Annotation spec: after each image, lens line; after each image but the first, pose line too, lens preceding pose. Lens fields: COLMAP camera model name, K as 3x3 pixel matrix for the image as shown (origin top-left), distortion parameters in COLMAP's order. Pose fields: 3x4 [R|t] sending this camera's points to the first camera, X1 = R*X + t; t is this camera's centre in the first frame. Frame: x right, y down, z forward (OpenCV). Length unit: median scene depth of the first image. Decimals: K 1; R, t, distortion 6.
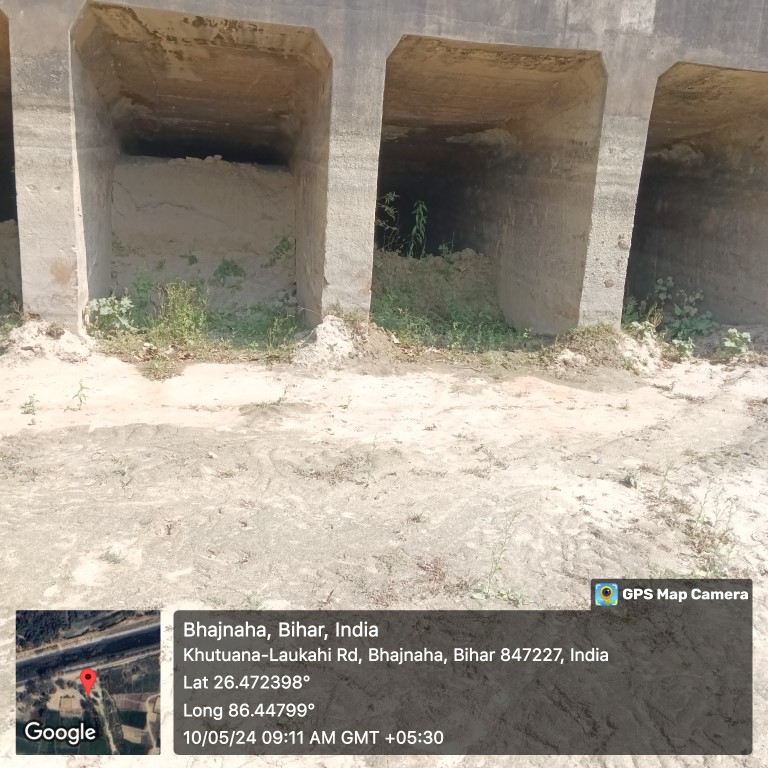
lens RADIAL K [[890.2, 0, 416.6], [0, 890.2, 398.4], [0, 0, 1]] dist [0.233155, -0.237701]
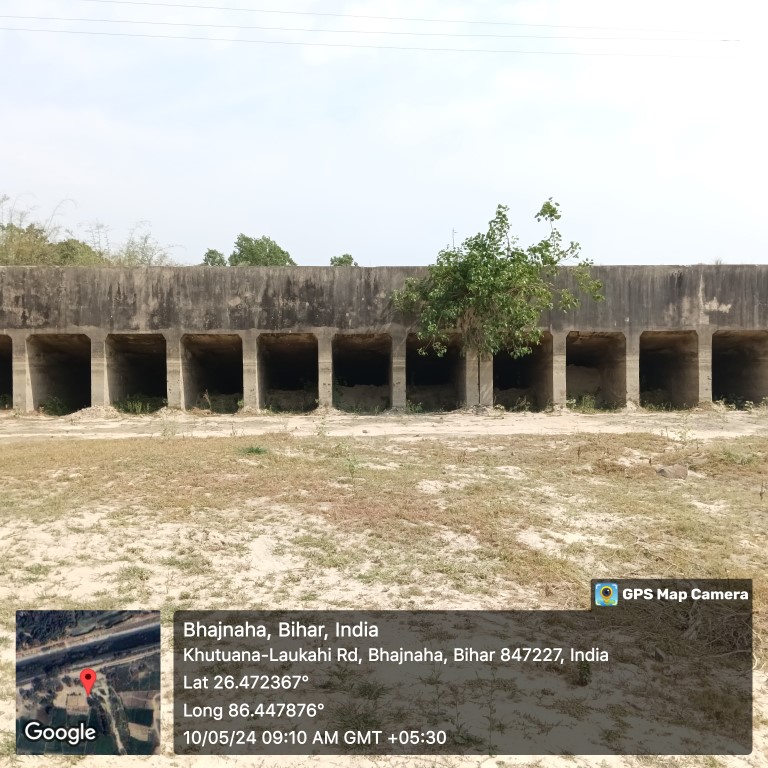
lens RADIAL K [[816.7, 0, 360.8], [0, 816.7, 387.0], [0, 0, 1]] dist [0.098027, -0.224469]
pose [[0.977948, -0.073870, -0.195347, -0.502958], [0.020261, 0.964503, -0.263292, 0.722674], [0.207862, 0.253528, 0.944731, -2.452075]]
